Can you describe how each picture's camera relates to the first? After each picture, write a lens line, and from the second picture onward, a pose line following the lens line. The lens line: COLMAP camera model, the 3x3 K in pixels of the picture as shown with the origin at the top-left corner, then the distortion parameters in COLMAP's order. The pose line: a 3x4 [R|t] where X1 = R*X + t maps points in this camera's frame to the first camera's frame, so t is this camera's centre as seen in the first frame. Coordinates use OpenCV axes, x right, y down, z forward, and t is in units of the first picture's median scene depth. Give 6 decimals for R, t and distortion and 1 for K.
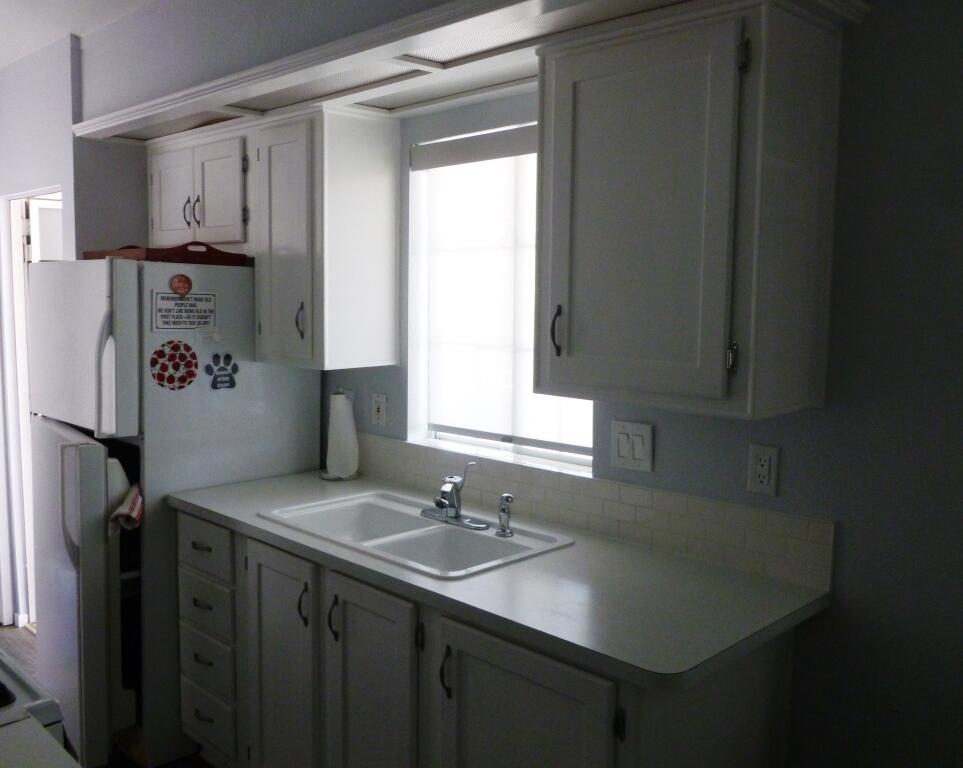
lens RADIAL K [[880.6, 0, 481.5], [0, 880.6, 384.0], [0, 0, 1]] dist [-0.012575, -0.019991]
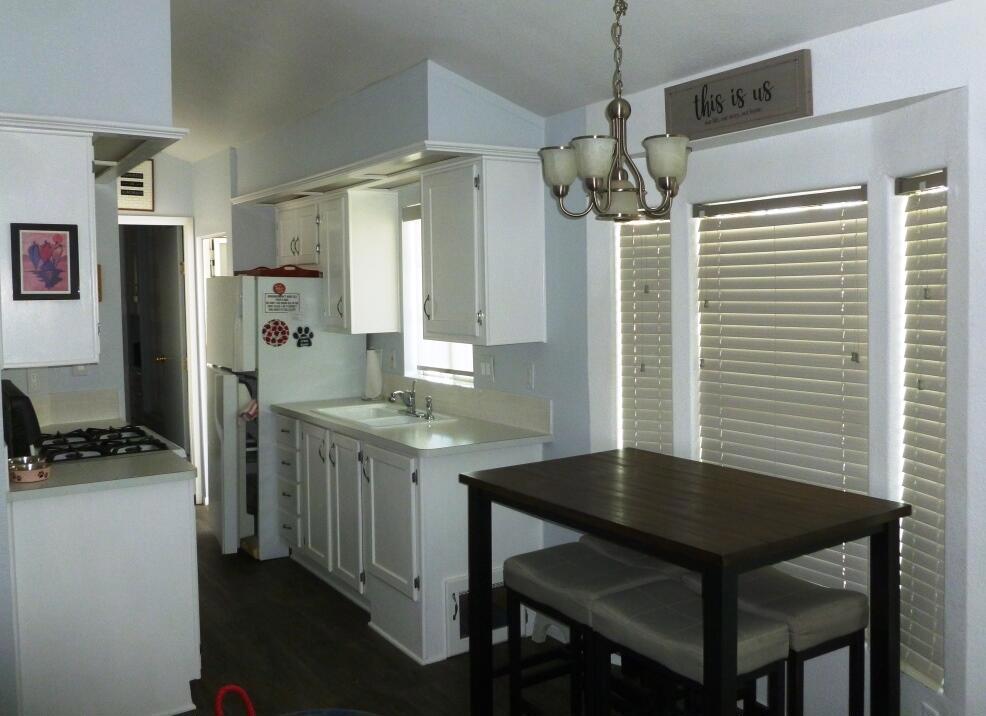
lens RADIAL K [[871.1, 0, 514.4], [0, 871.1, 328.5], [0, 0, 1]] dist [0.003172, 0.000458]
pose [[0.981410, -0.015278, -0.191311, 0.473380], [0.004615, 0.998417, -0.056061, 0.071842], [0.191865, 0.054136, 0.979927, -0.661574]]
